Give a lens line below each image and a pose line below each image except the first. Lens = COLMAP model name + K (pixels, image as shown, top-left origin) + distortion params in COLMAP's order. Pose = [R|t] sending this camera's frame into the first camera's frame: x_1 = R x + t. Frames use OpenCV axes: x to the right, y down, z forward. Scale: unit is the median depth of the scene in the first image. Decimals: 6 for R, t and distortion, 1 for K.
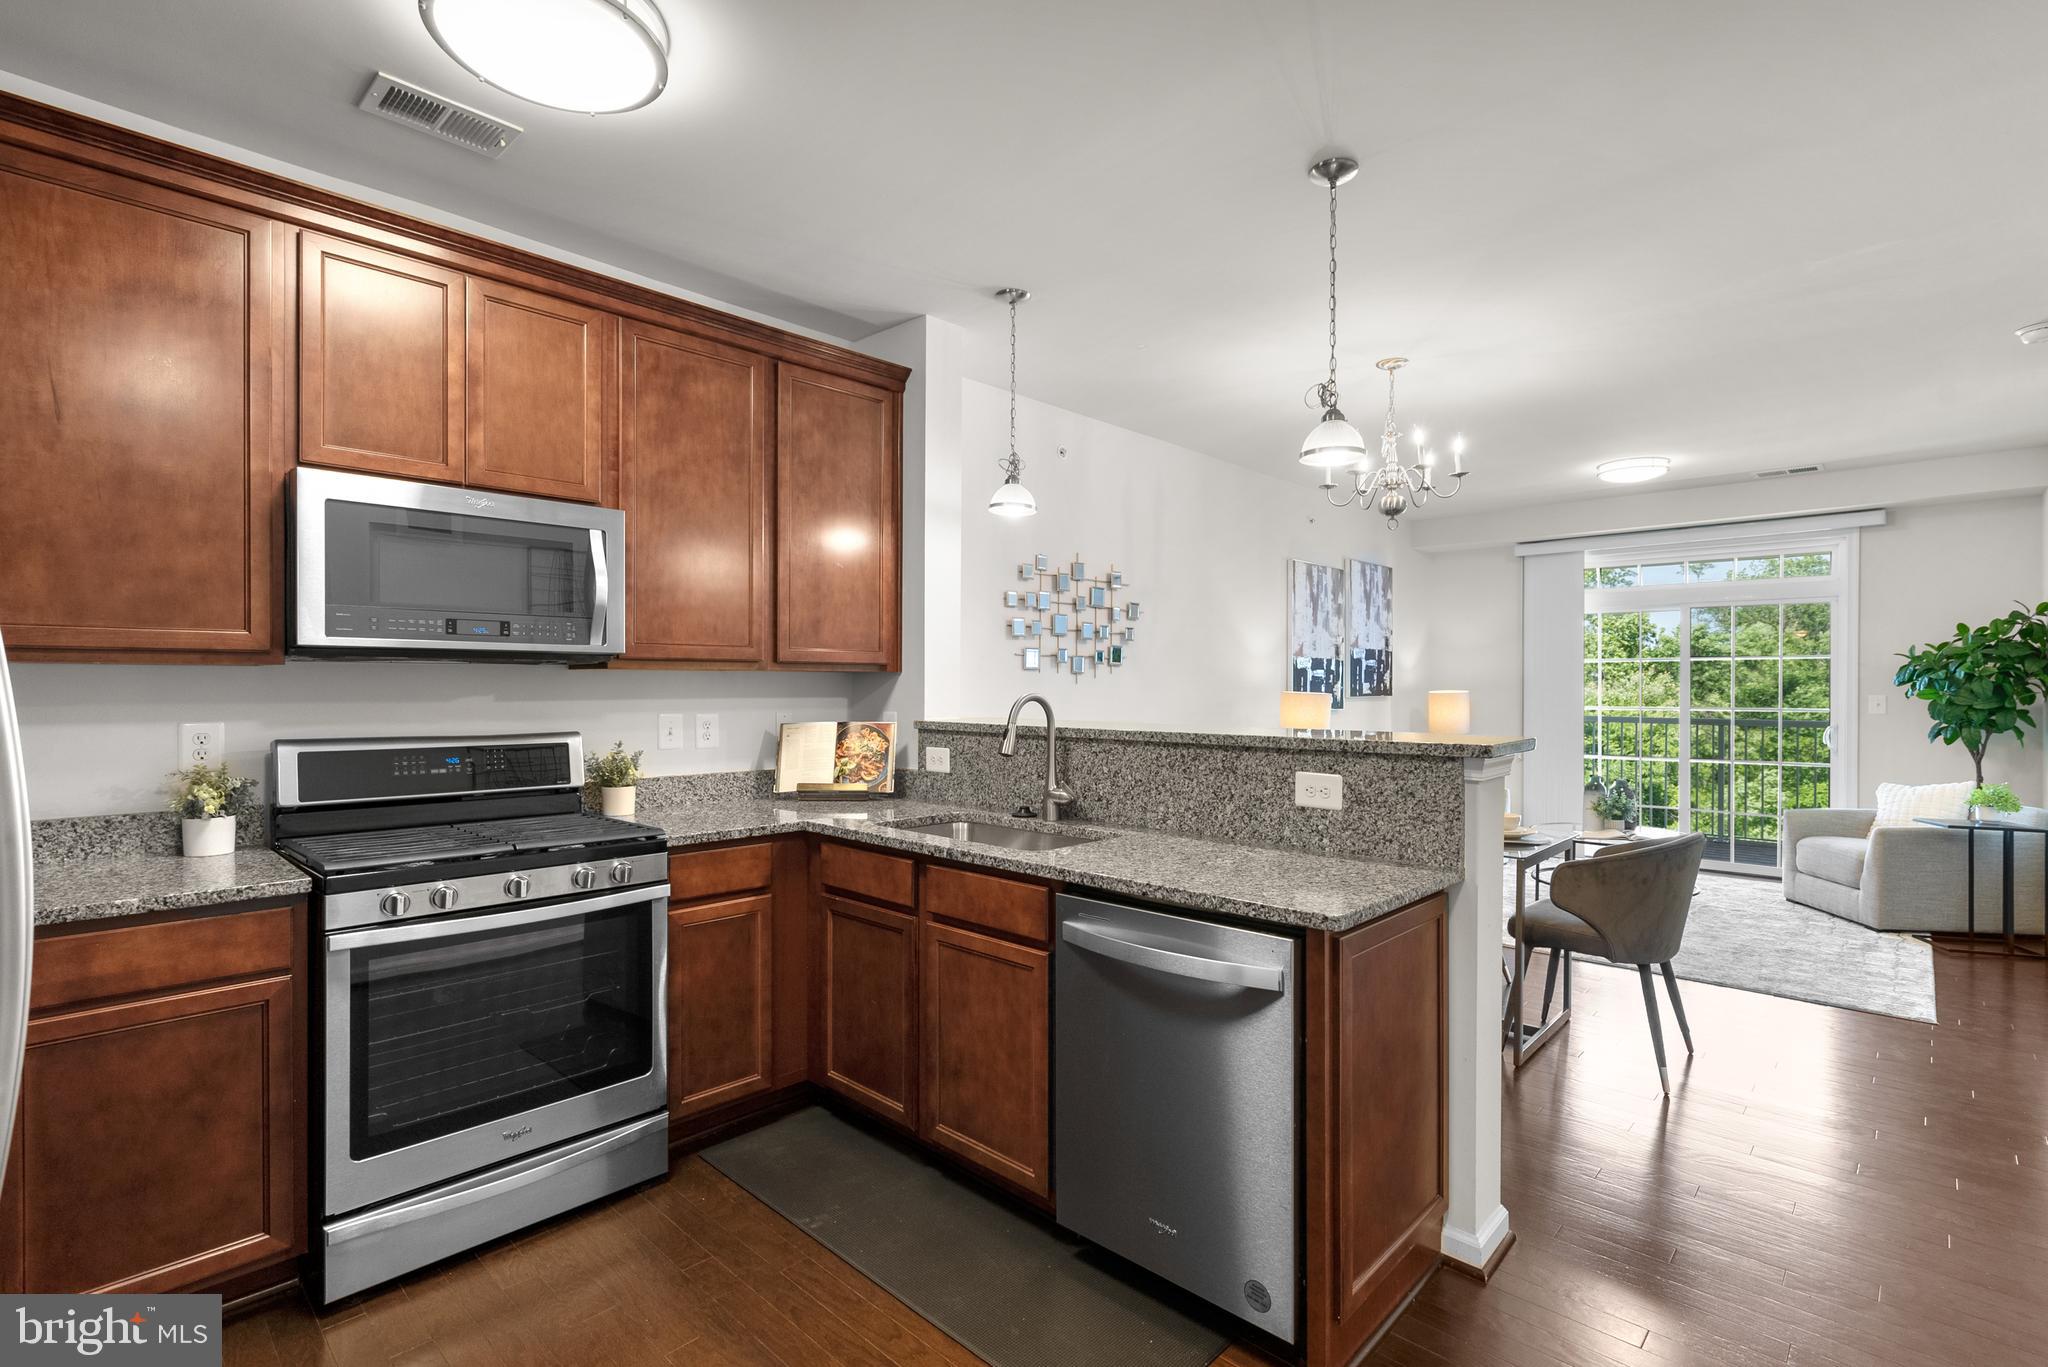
lens RADIAL K [[946.4, 0, 1014.9], [0, 946.4, 685.1], [0, 0, 1]] dist [-0.004187, 0.002597]
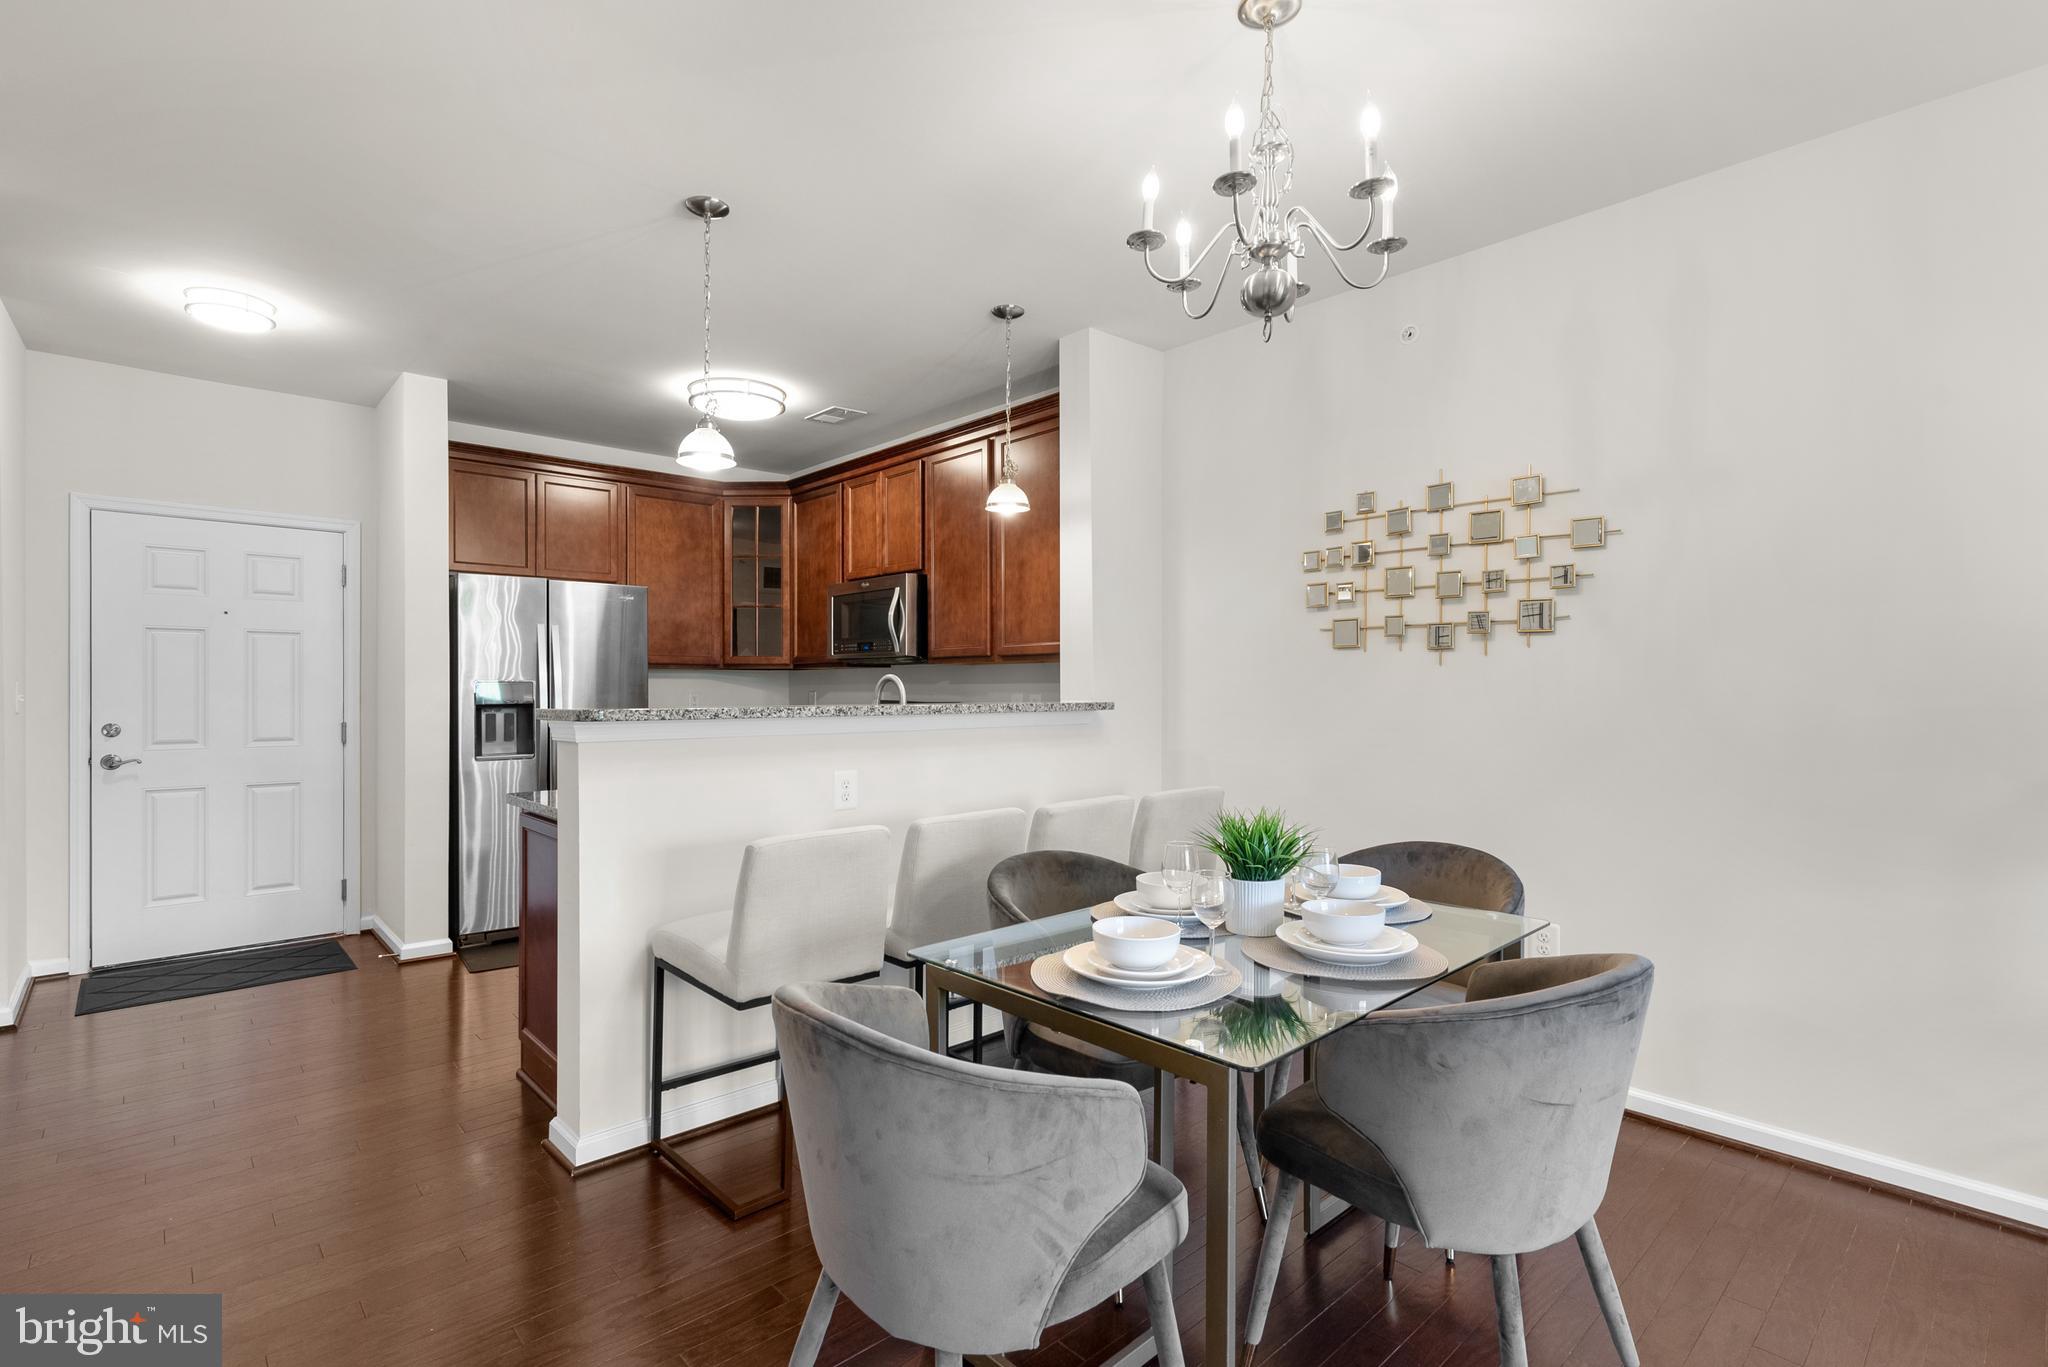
lens RADIAL K [[946.4, 0, 1021.0], [0, 946.4, 692.2], [0, 0, 1]] dist [-0.004187, 0.002597]
pose [[-0.047579, 0.002984, -0.998863, 1.341088], [-0.000953, 0.999995, 0.003033, 0.029234], [0.998867, 0.001096, -0.047576, 1.317843]]
